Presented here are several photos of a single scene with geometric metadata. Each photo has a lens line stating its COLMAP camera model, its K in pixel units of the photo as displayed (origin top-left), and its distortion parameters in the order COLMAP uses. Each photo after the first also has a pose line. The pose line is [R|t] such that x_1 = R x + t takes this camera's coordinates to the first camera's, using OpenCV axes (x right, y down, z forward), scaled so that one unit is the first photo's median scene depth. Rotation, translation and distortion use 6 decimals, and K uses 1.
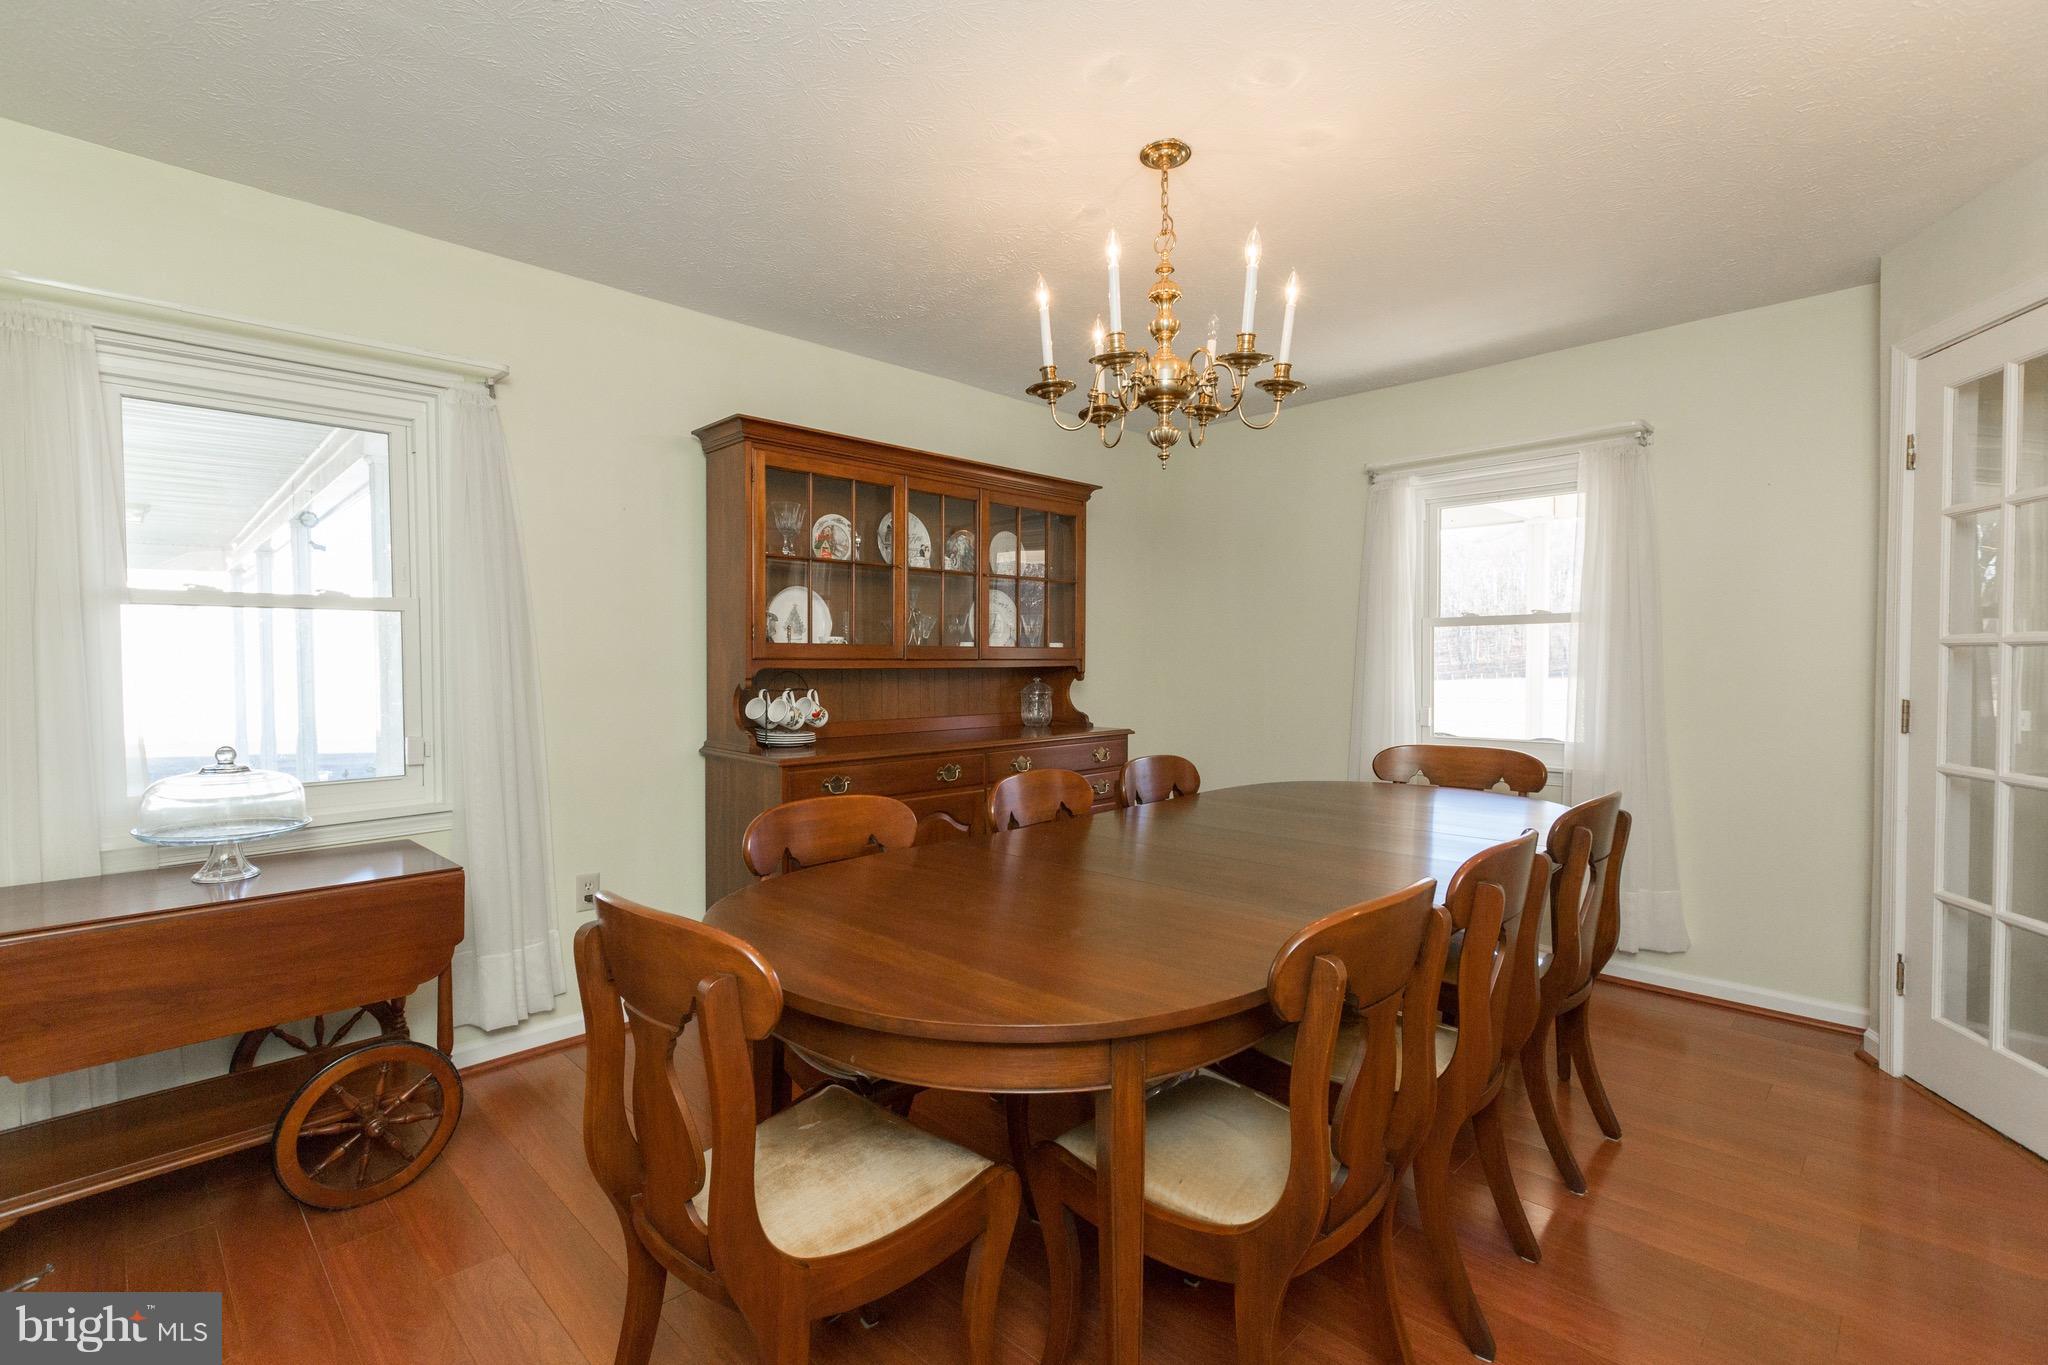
lens RADIAL K [[914.0, 0, 1024.0], [0, 914.0, 682.5], [0, 0, 1]] dist [-0.001231, -0.000244]
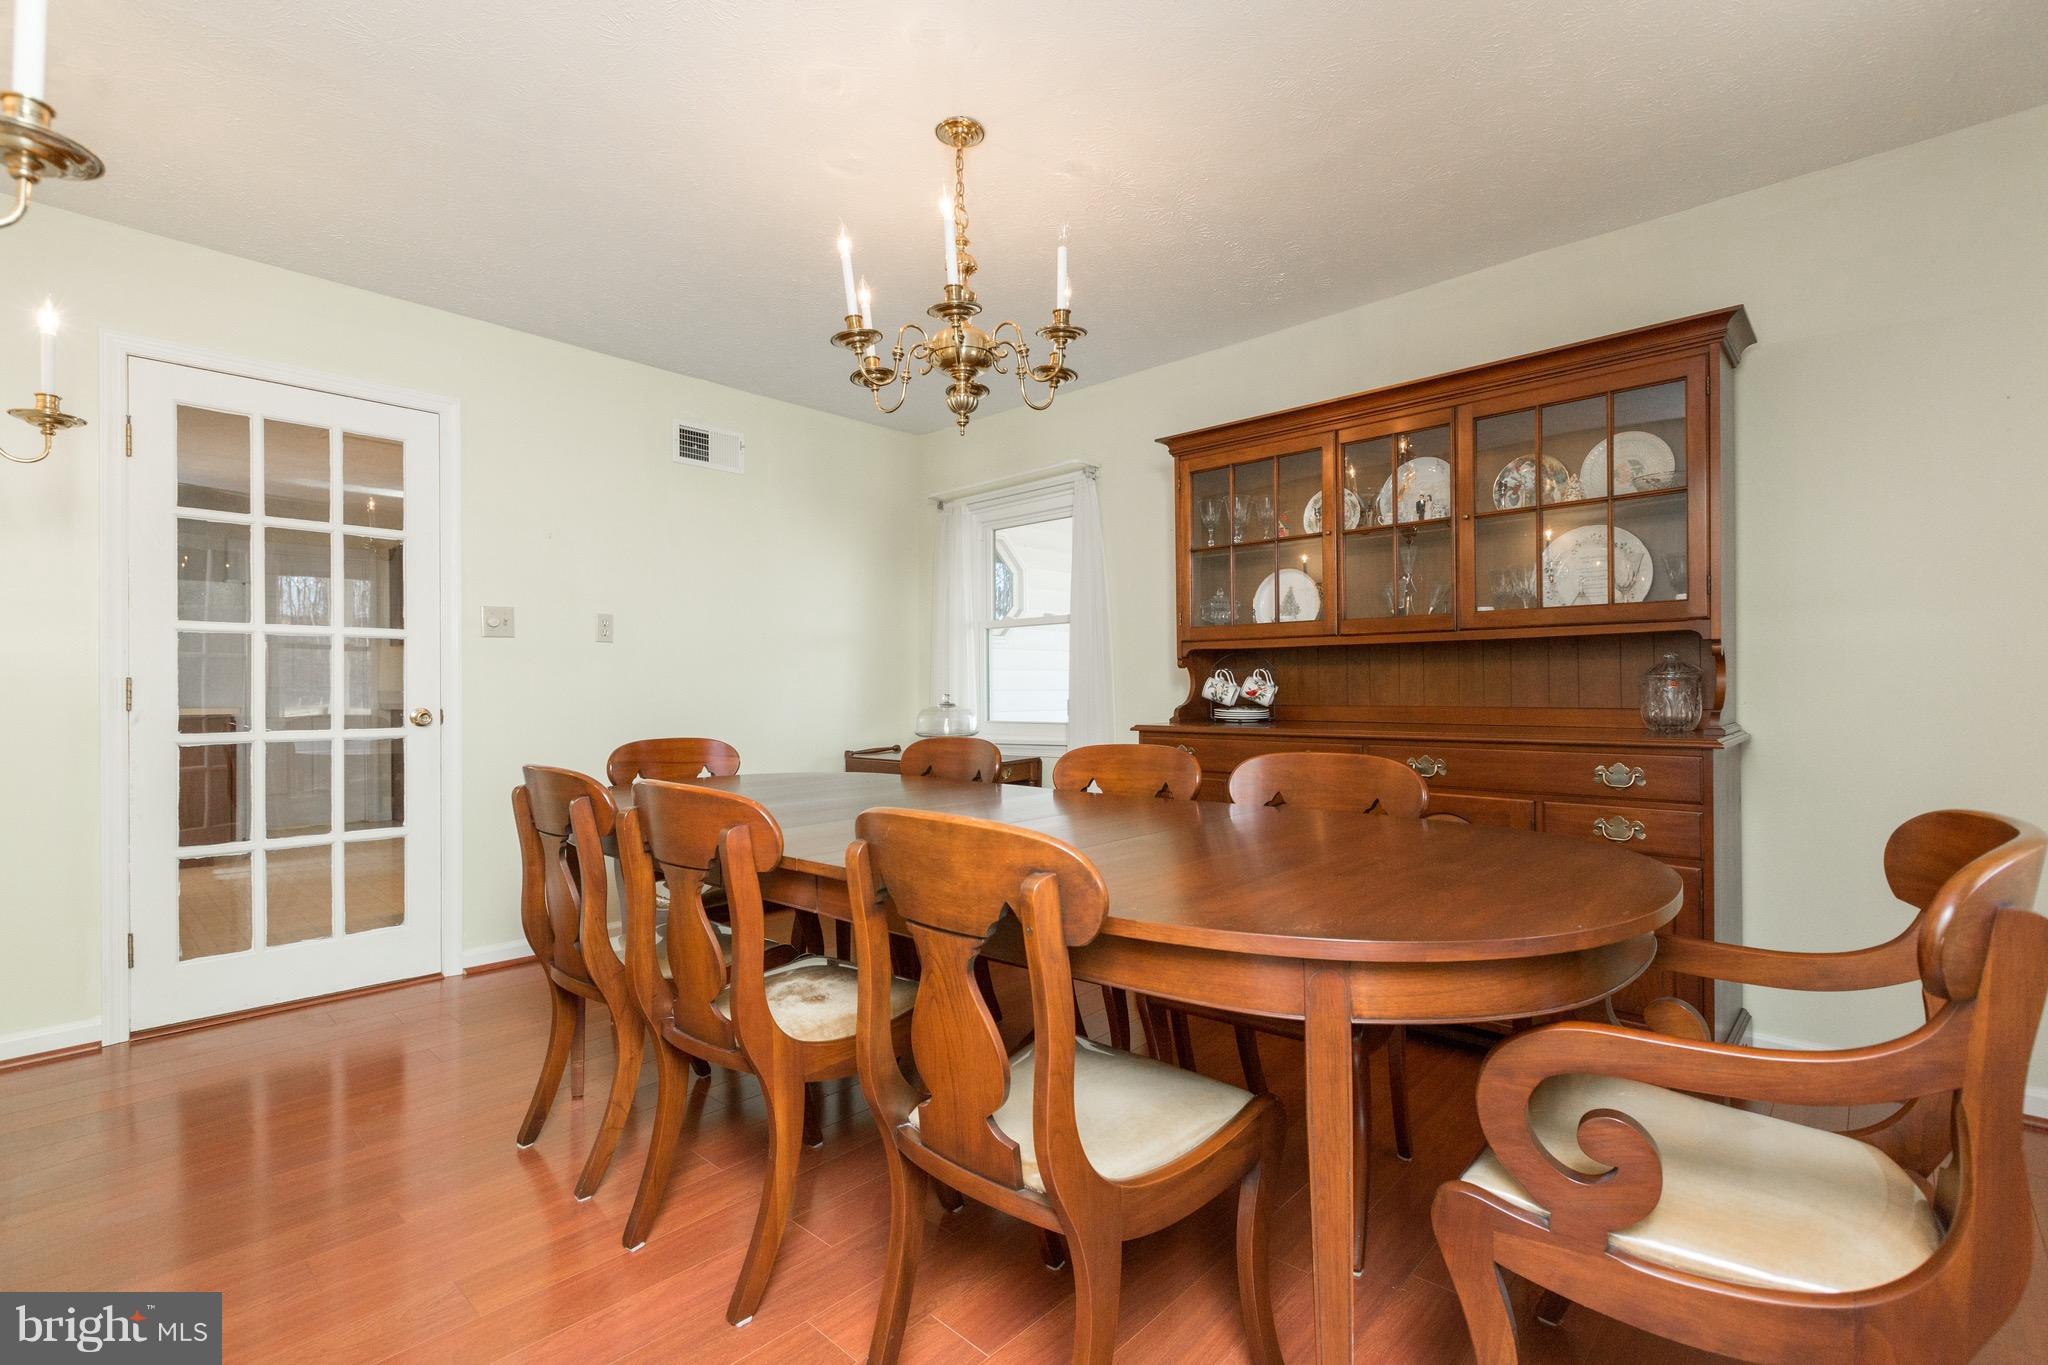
lens RADIAL K [[914.0, 0, 1024.0], [0, 914.0, 682.5], [0, 0, 1]] dist [-0.001231, -0.000244]
pose [[0.040911, -0.006778, -0.999140, 0.788190], [-0.013268, 0.999885, -0.007327, 0.035027], [0.999075, 0.013556, 0.040817, 0.687976]]
